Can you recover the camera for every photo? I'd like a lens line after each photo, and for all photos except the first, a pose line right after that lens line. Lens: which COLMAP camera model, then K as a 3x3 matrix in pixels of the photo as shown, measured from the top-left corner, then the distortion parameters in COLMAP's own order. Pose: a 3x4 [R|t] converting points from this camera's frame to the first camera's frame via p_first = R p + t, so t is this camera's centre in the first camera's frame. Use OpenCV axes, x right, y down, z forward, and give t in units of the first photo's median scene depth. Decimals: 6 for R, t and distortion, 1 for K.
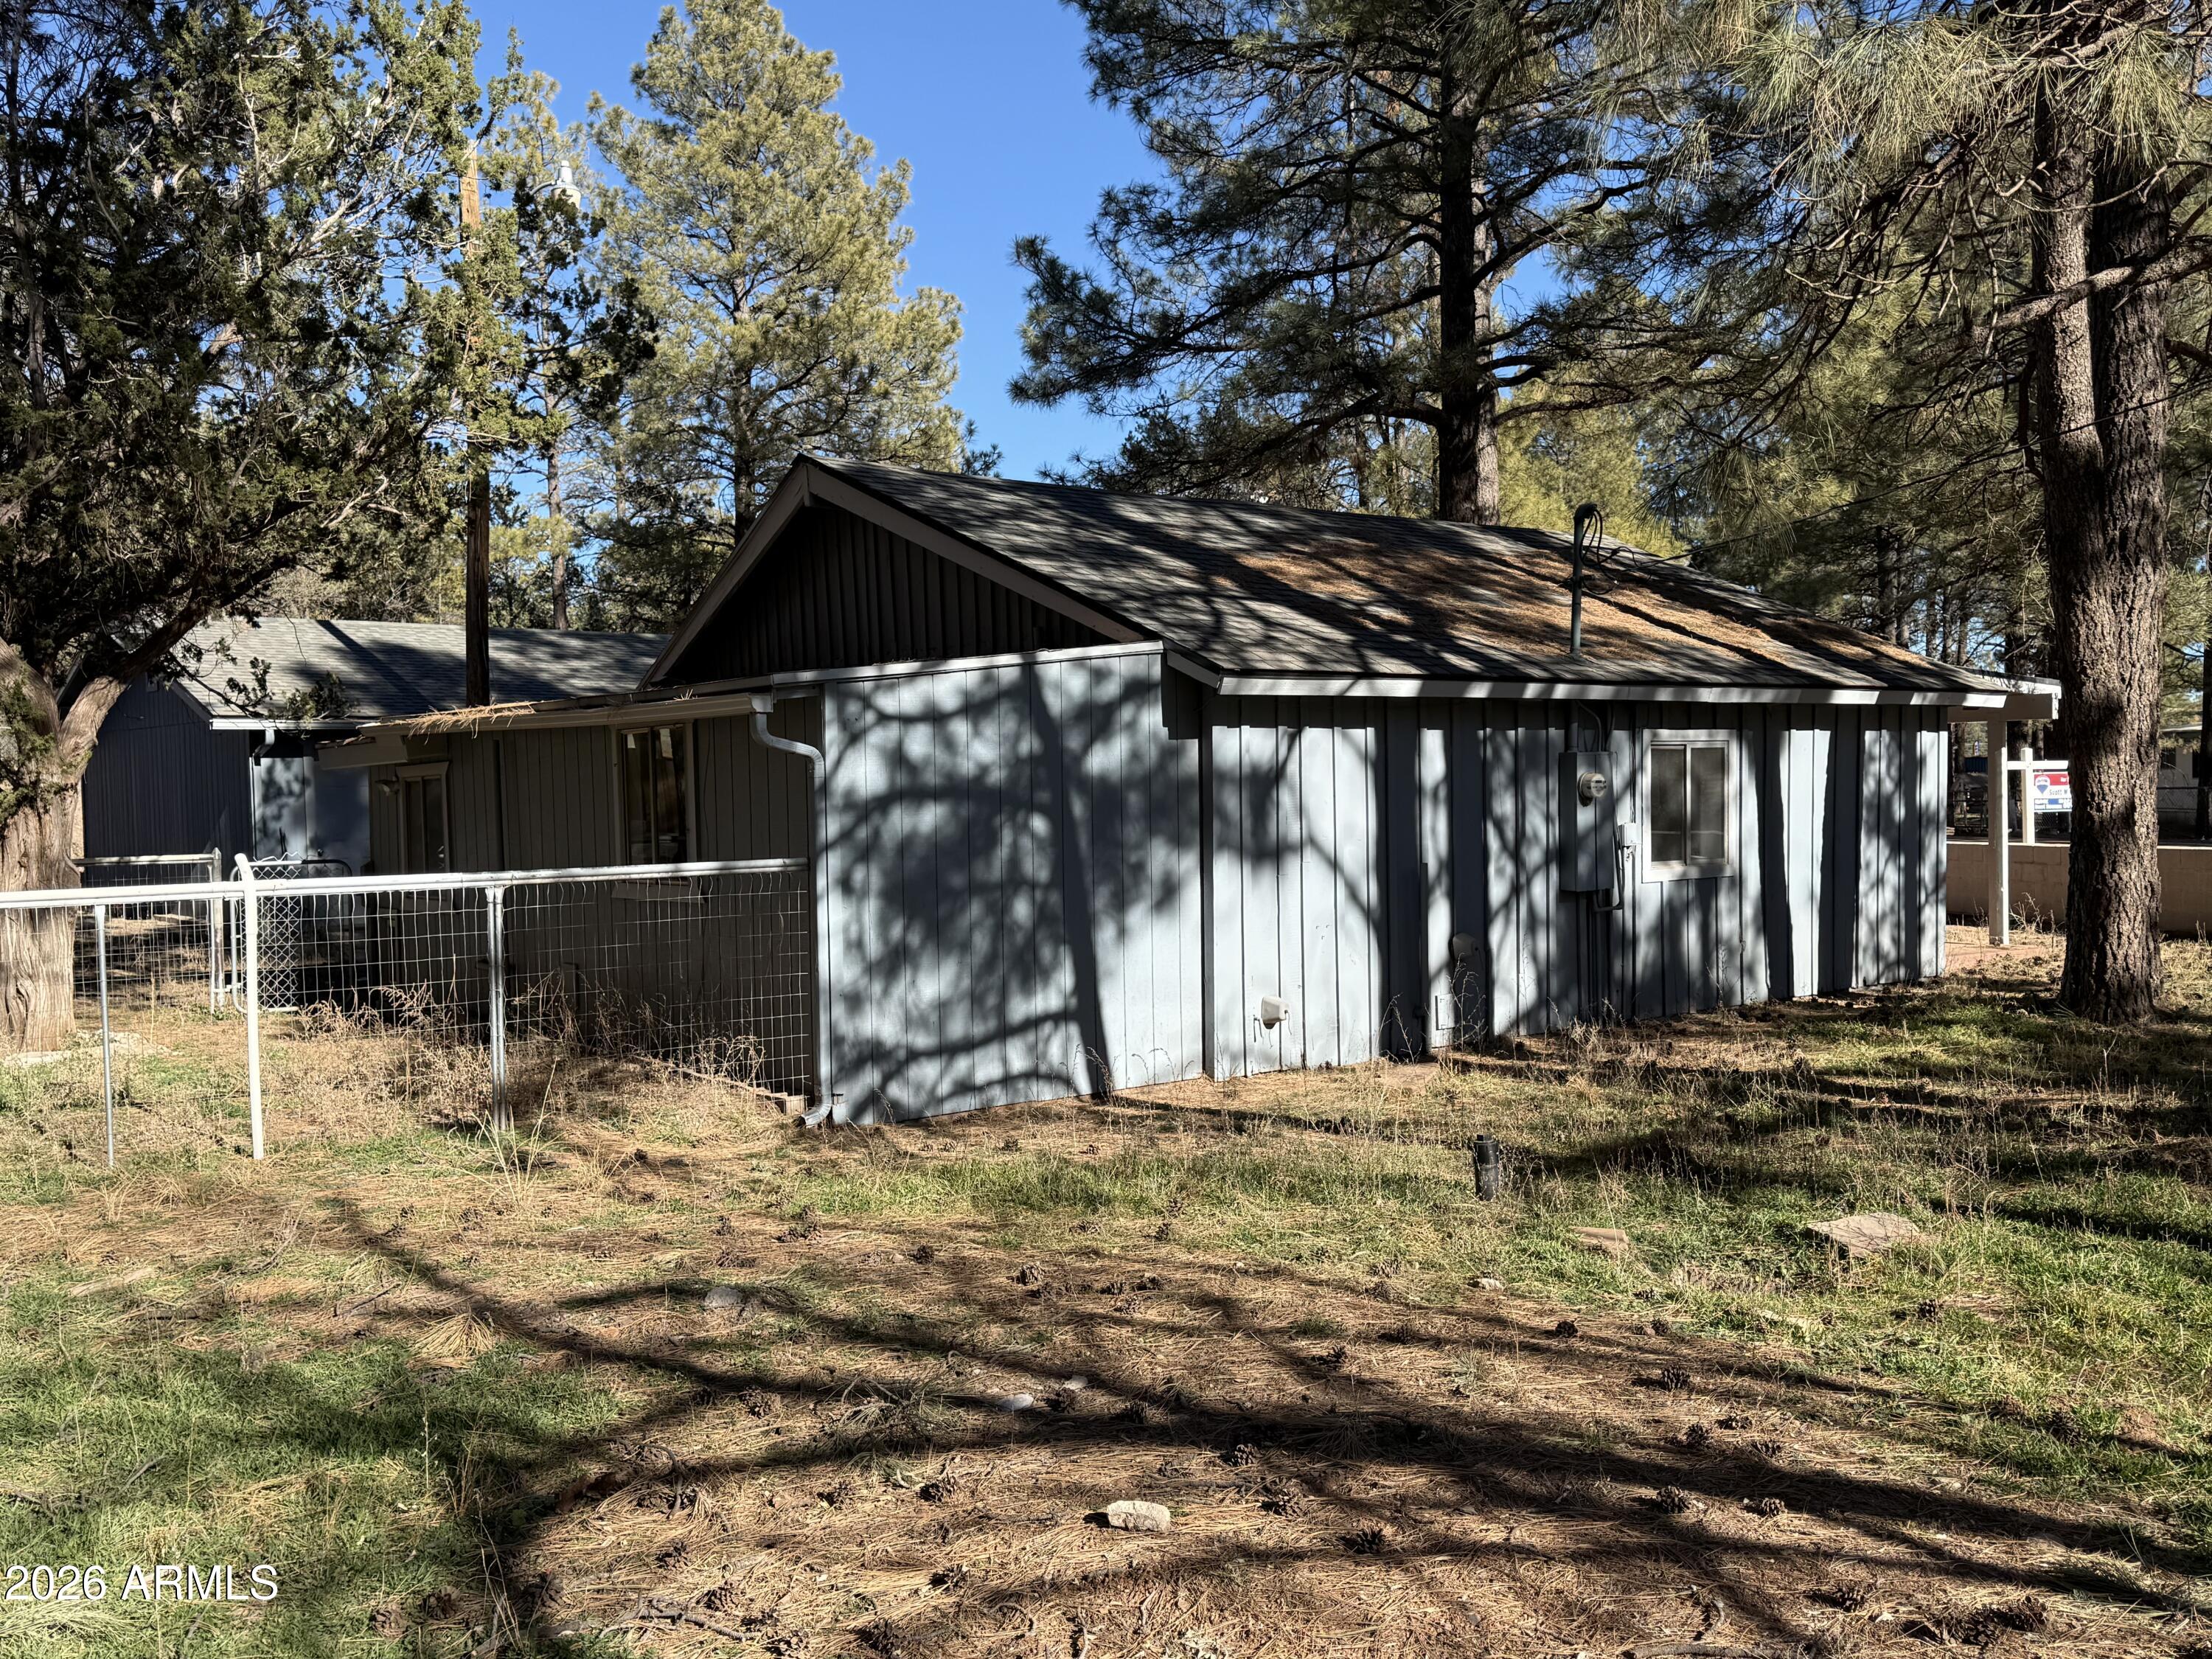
lens RADIAL K [[1864.9, 0, 1106.1], [0, 1864.9, 833.6], [0, 0, 1]] dist [-0.001121, -0.000776]
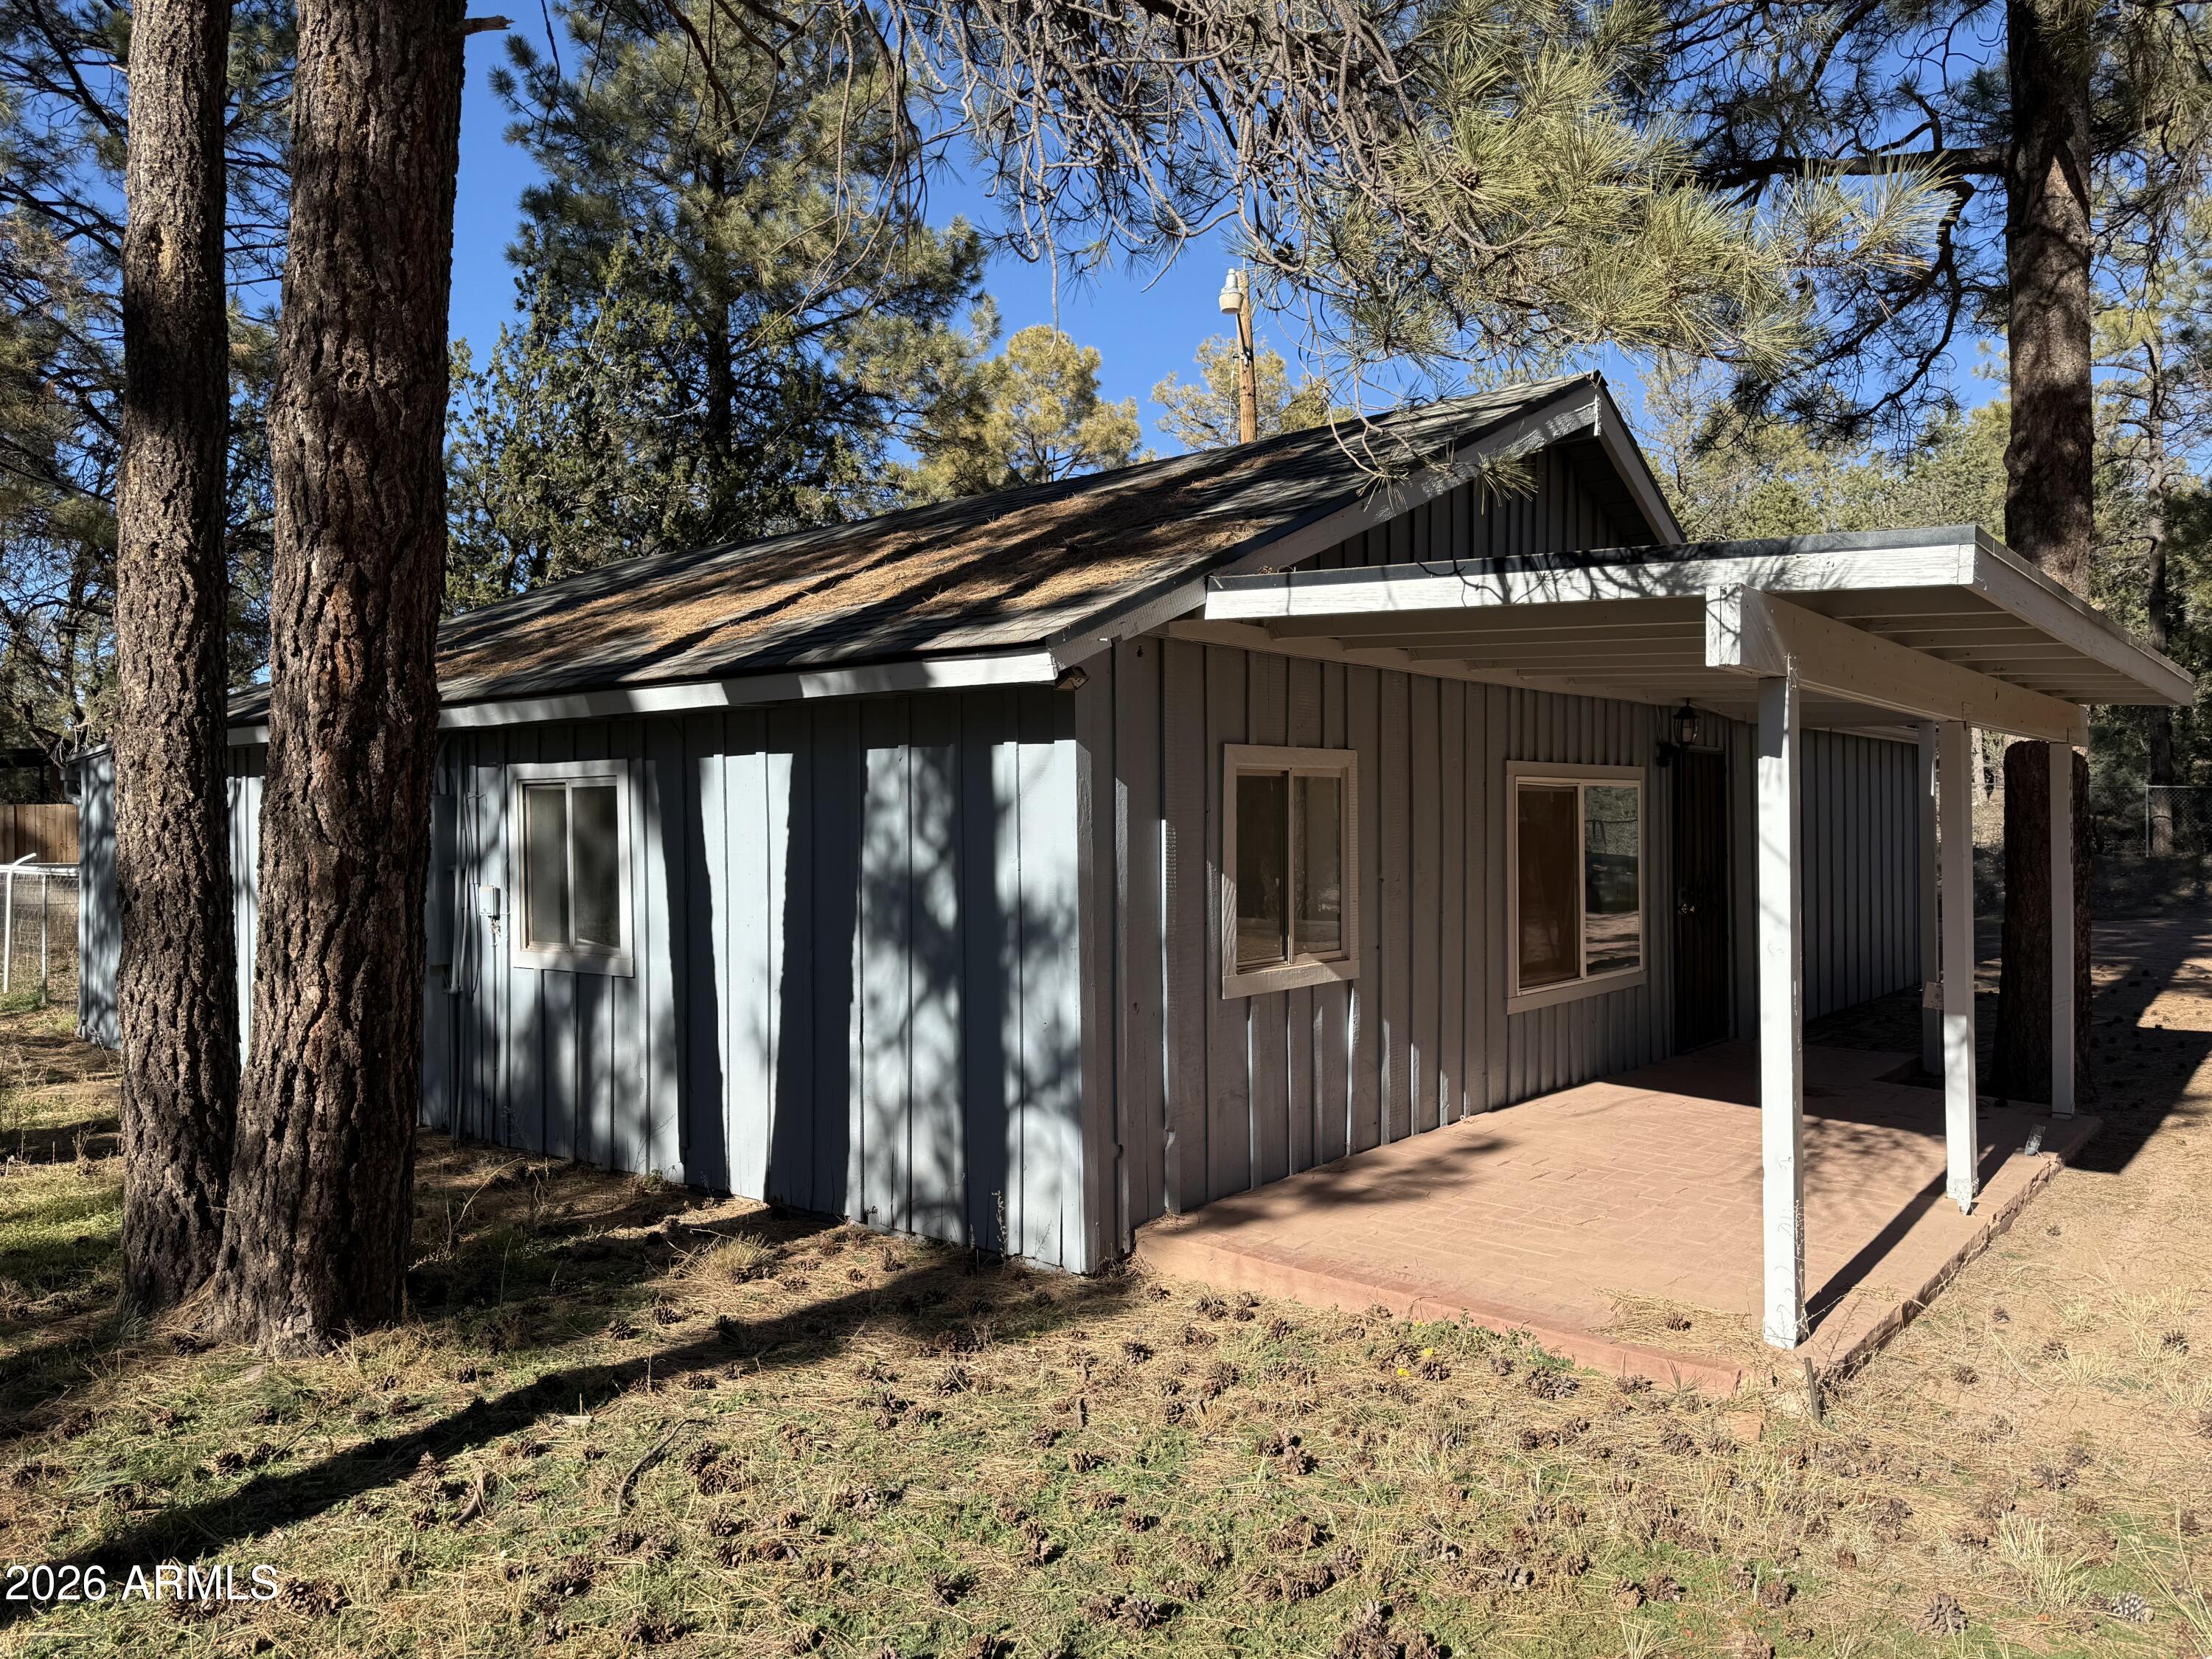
lens RADIAL K [[1558.8, 0, 1101.8], [0, 1558.8, 837.2], [0, 0, 1]] dist [0.048530, -0.051778]
pose [[0.258467, 0.020025, -0.965812, 0.867592], [-0.032807, 0.999390, 0.011942, -0.037844], [0.965463, 0.028599, 0.258967, 0.959311]]
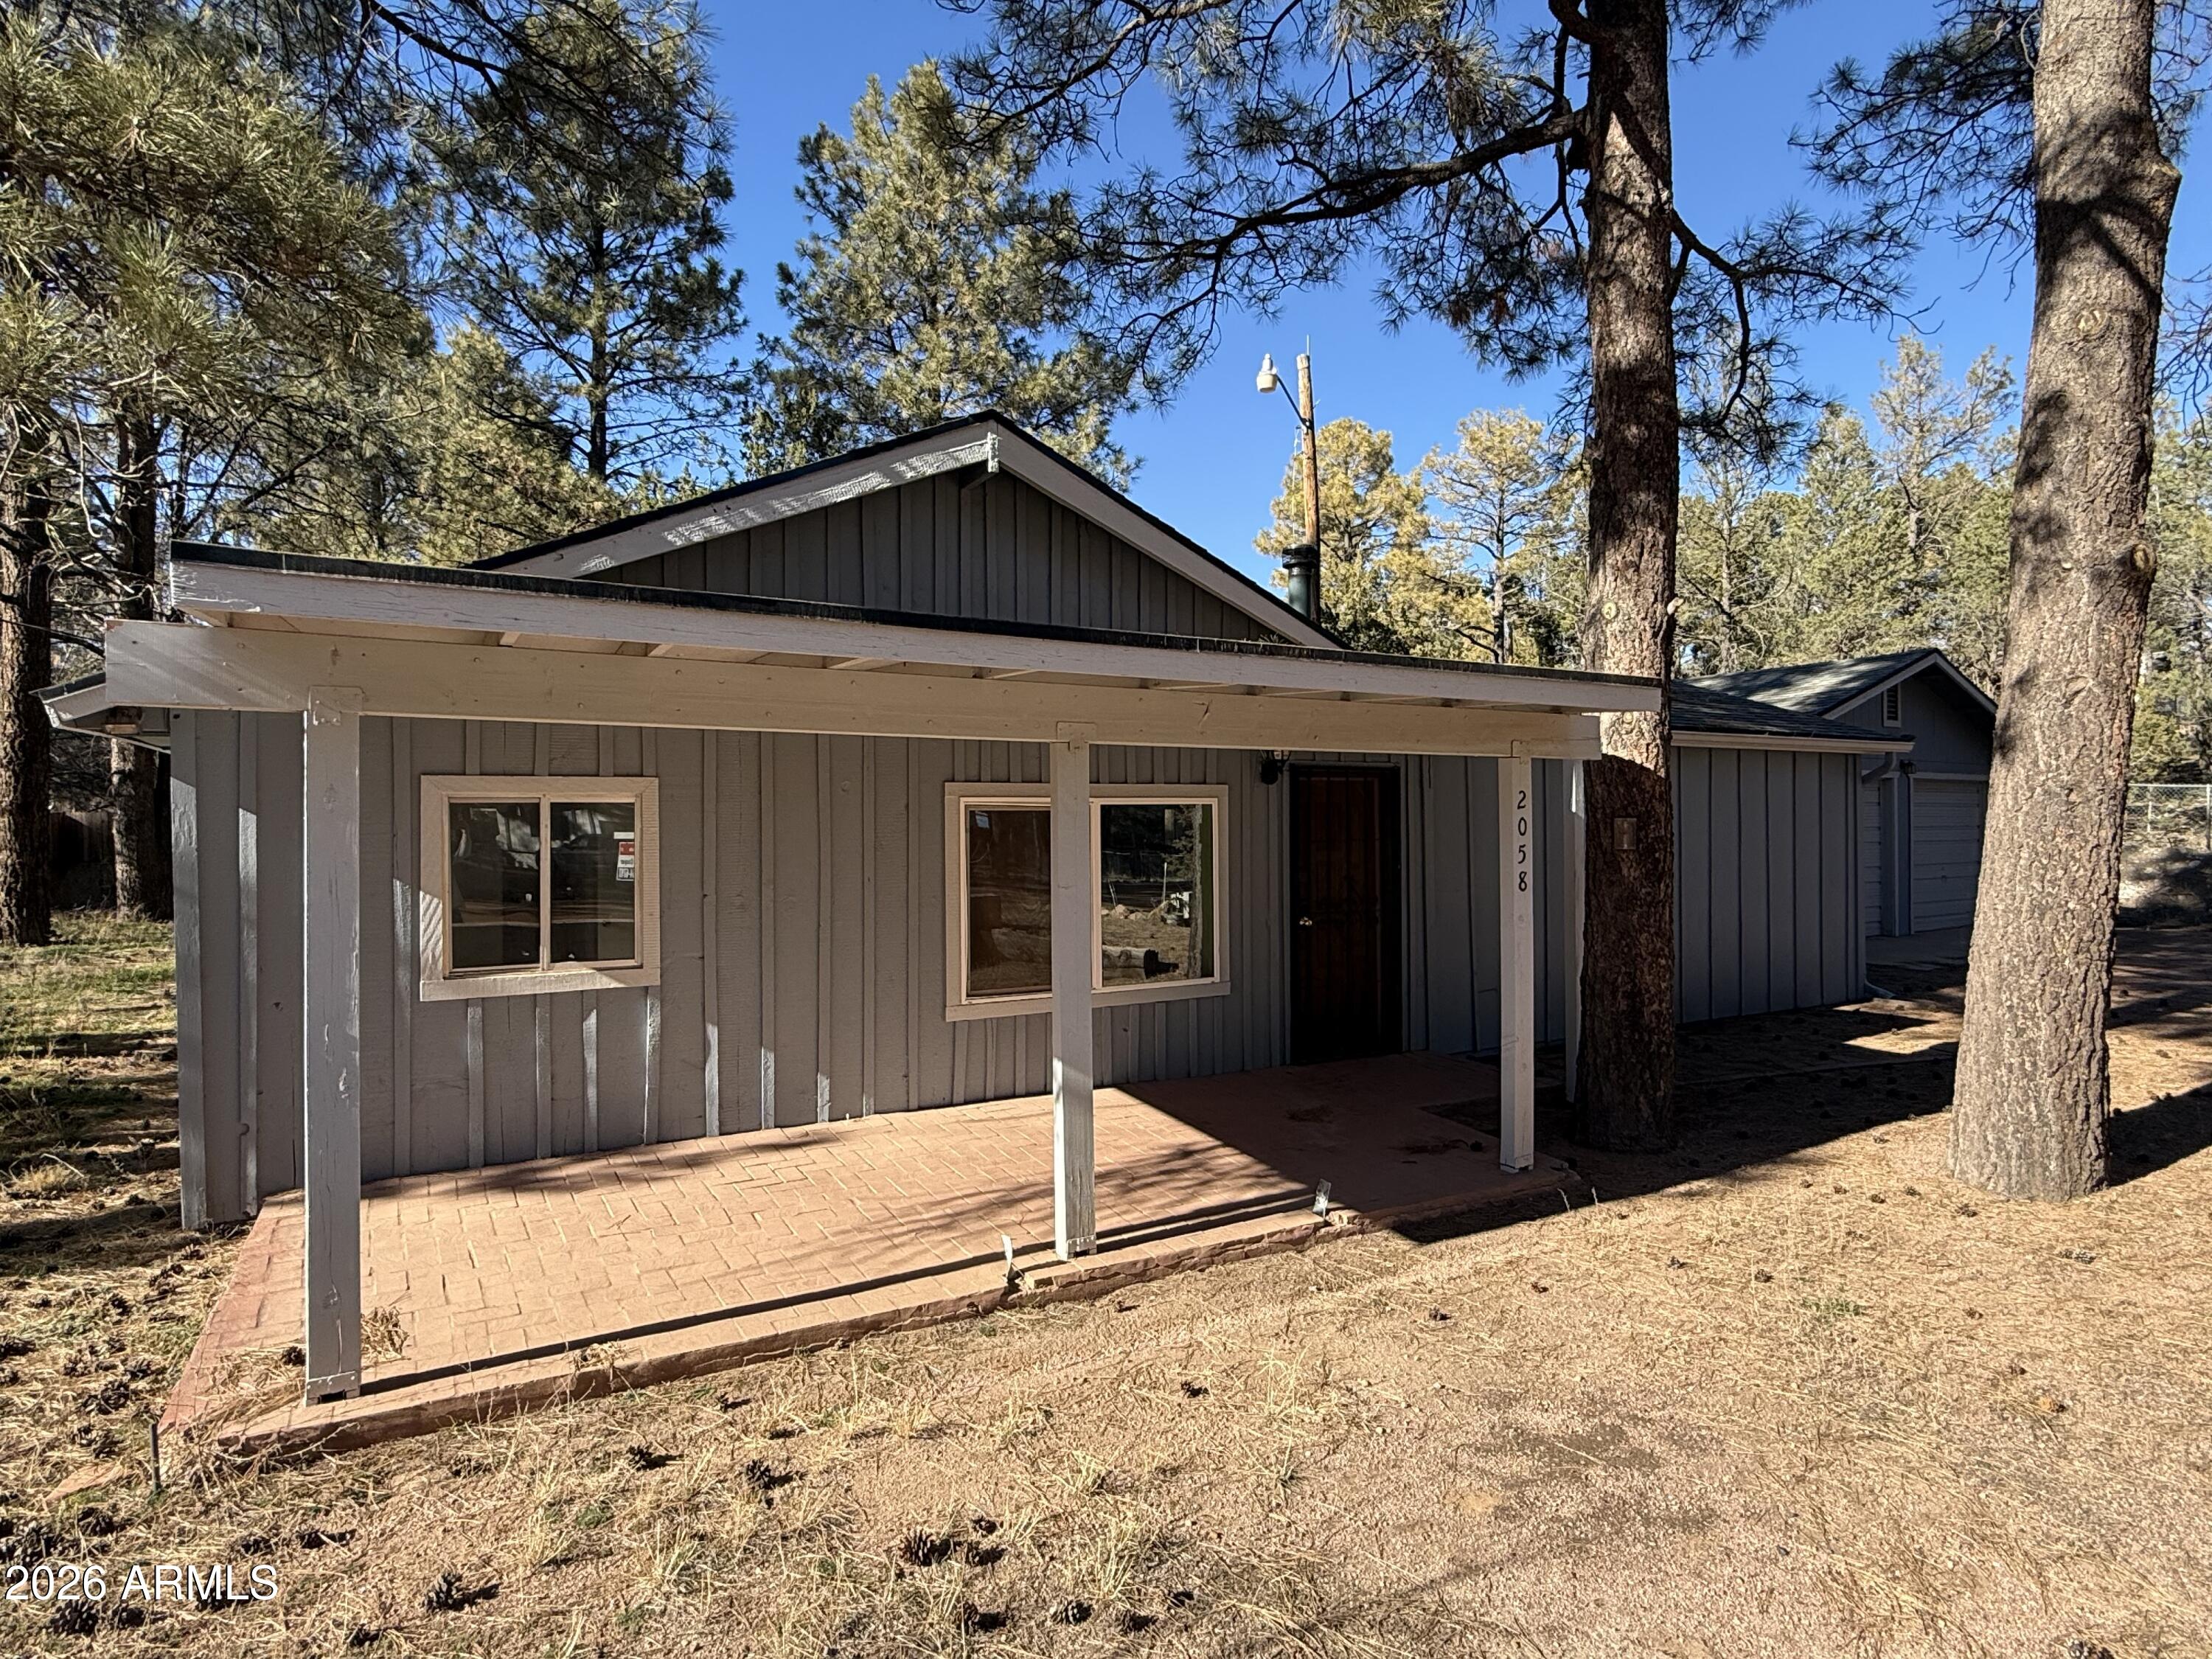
lens RADIAL K [[1198.4, 0, 1101.0], [0, 1198.4, 822.7], [0, 0, 1]] dist [0.000487, 0.000203]
pose [[-0.110127, 0.015144, -0.993802, 0.805784], [-0.030217, 0.999371, 0.018577, -0.060308], [0.993458, 0.032075, -0.109600, 1.397724]]
